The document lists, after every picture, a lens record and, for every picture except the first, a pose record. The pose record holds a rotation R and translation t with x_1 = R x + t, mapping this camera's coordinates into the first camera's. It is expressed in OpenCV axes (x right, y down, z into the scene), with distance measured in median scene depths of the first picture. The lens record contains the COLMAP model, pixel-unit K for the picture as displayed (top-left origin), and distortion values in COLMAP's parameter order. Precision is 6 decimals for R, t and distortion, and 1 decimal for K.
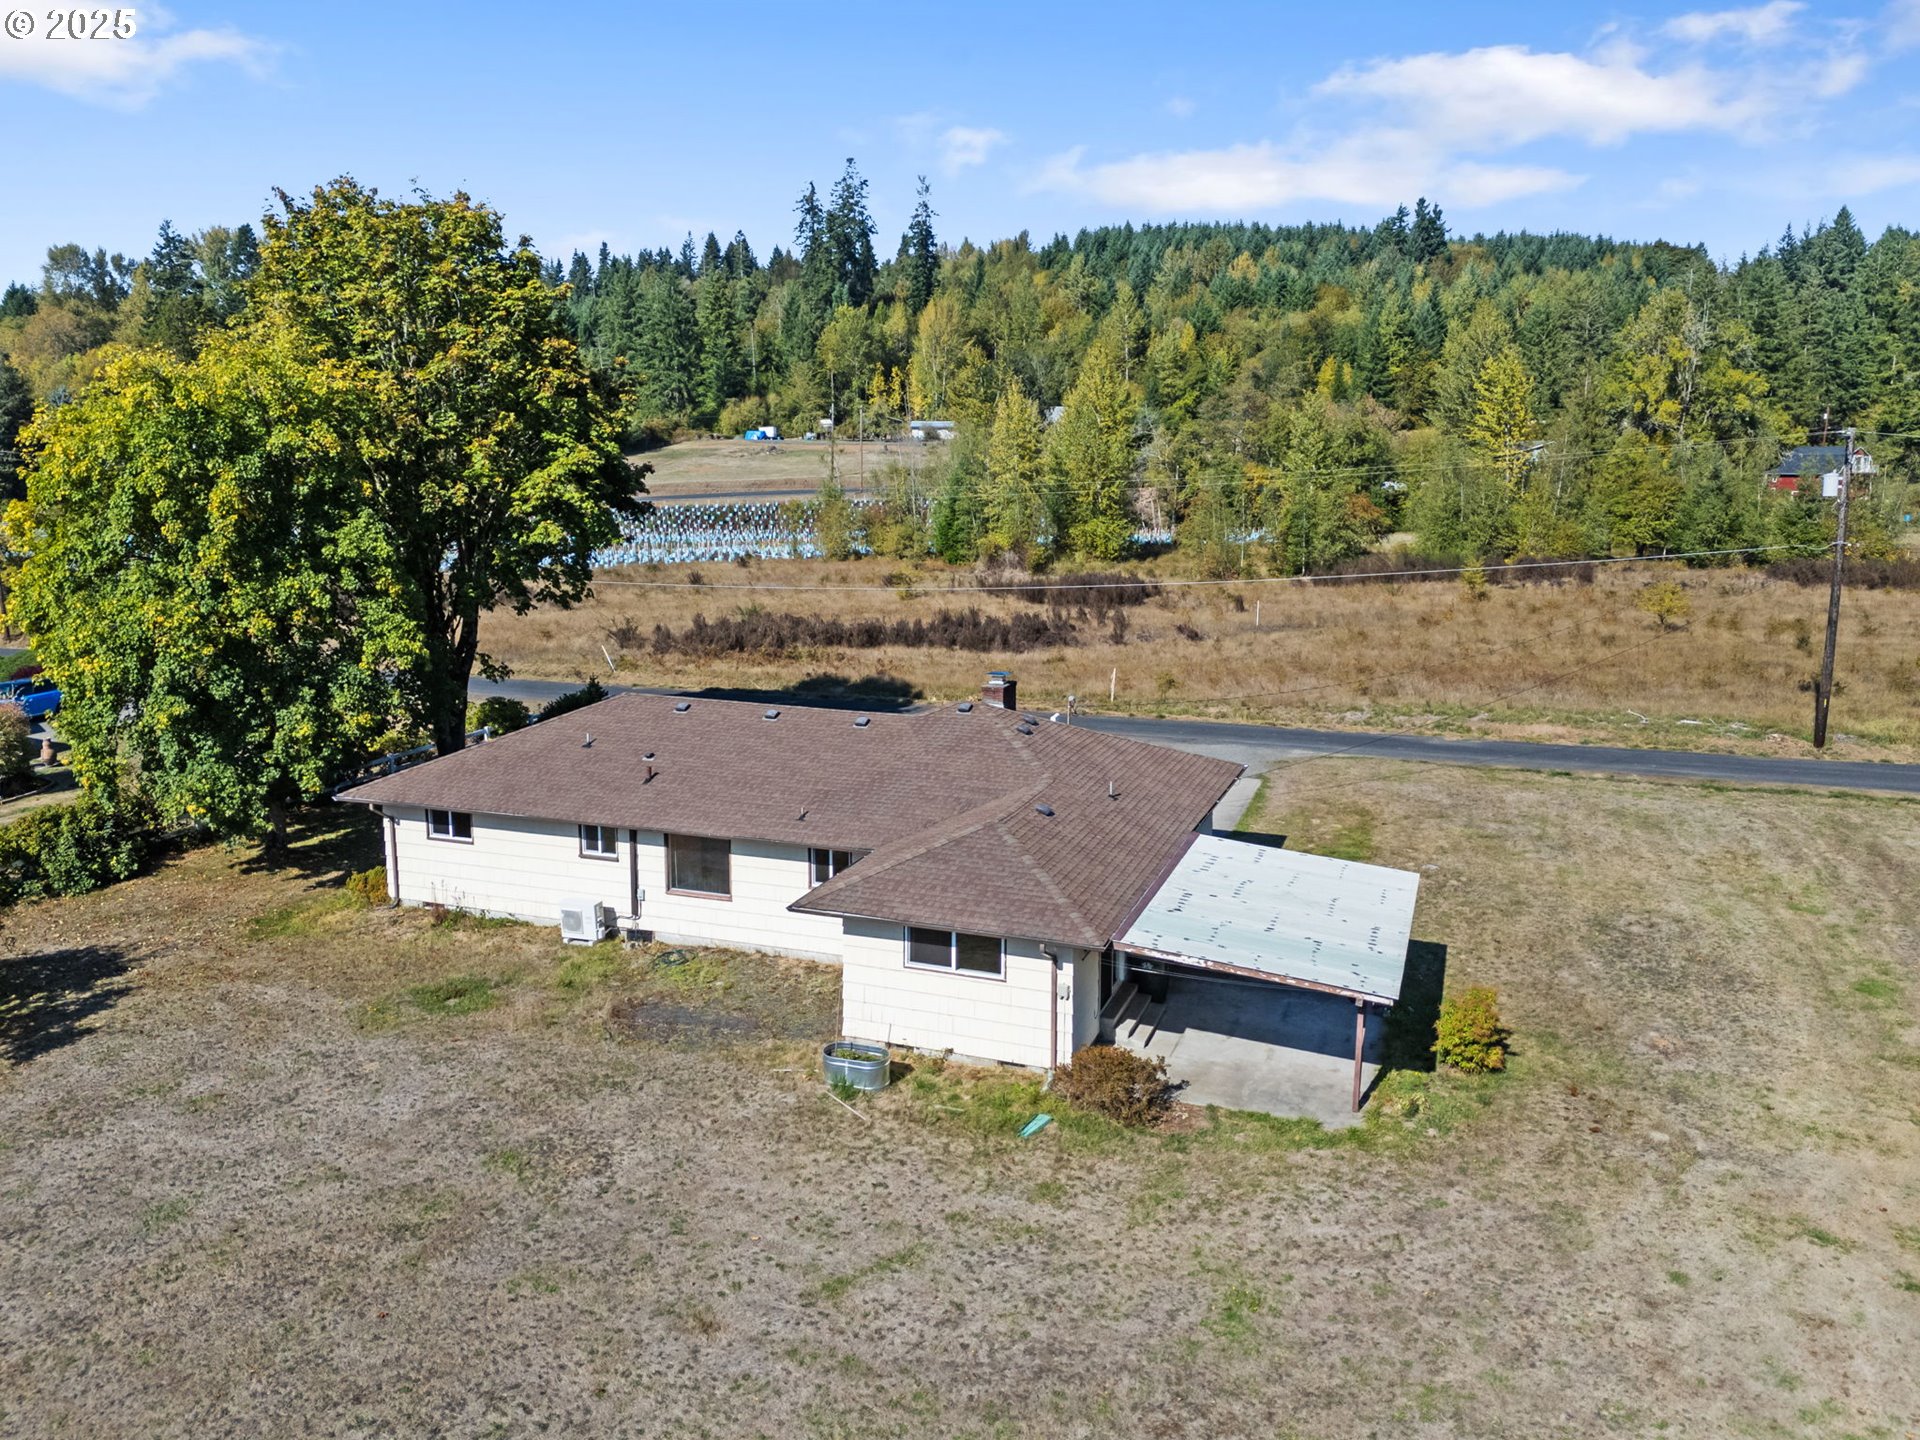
lens RADIAL K [[1382.9, 0, 968.4], [0, 1382.9, 692.8], [0, 0, 1]] dist [0.083257, -0.095845]
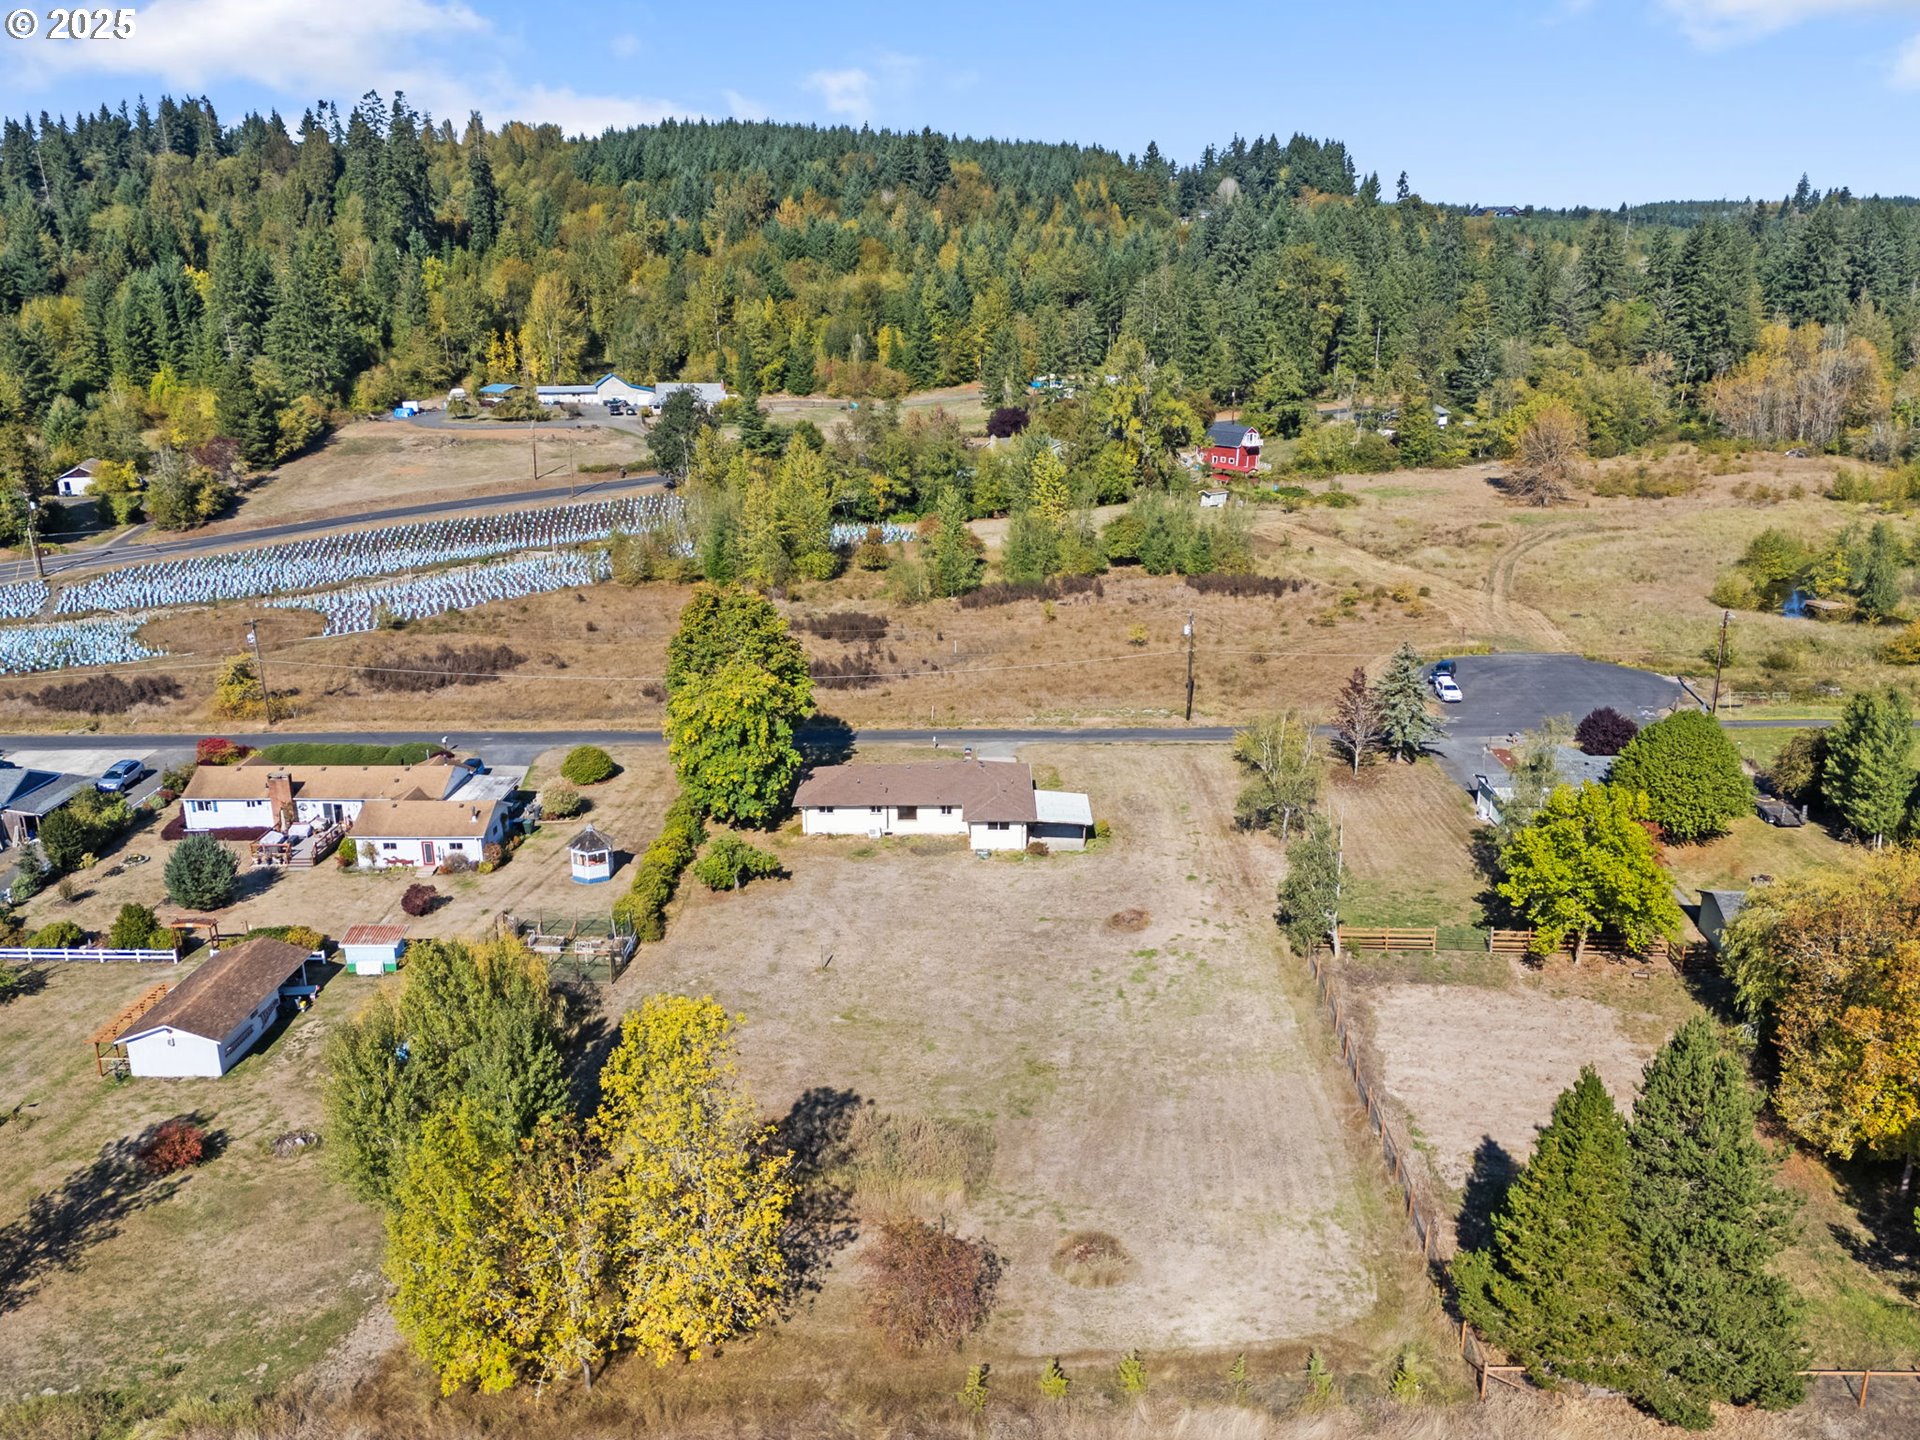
lens RADIAL K [[1437.1, 0, 956.7], [0, 1437.1, 698.3], [0, 0, 1]] dist [-0.000834, -0.000232]
pose [[0.943855, -0.095617, 0.316222, -0.202388], [0.062836, 0.991685, 0.112305, -0.097500], [-0.324330, -0.086129, 0.942015, -0.426059]]
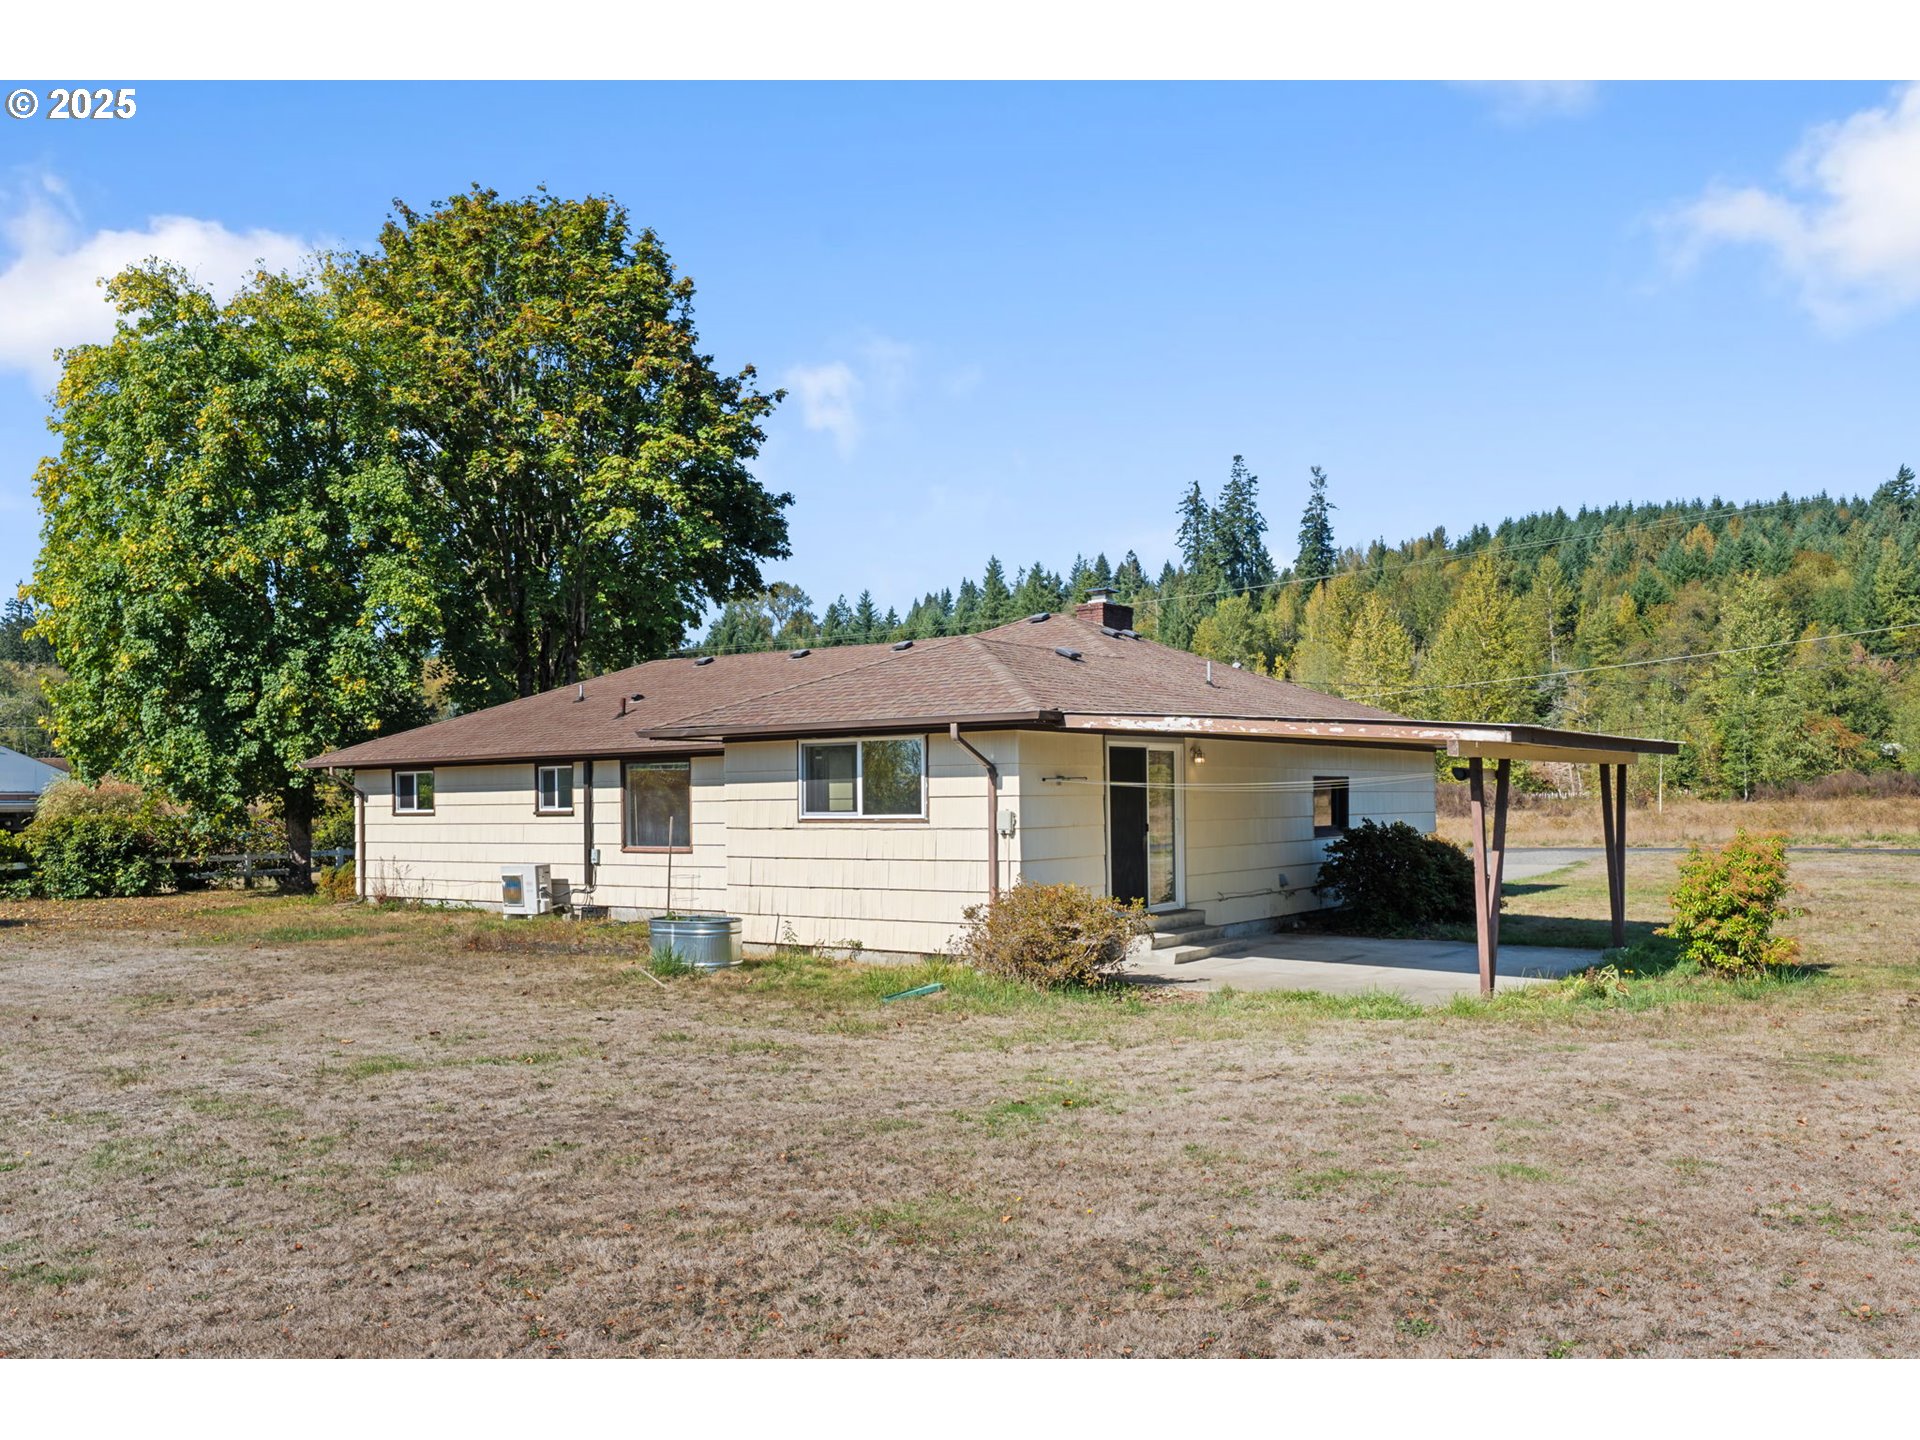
lens RADIAL K [[1519.8, 0, 966.4], [0, 1519.8, 794.9], [0, 0, 1]] dist [-0.000859, 0.000997]
pose [[0.963241, -0.014113, -0.268269, 0.029224], [-0.030706, 0.986290, -0.162139, 0.039144], [0.266879, 0.164416, 0.949601, 0.043747]]
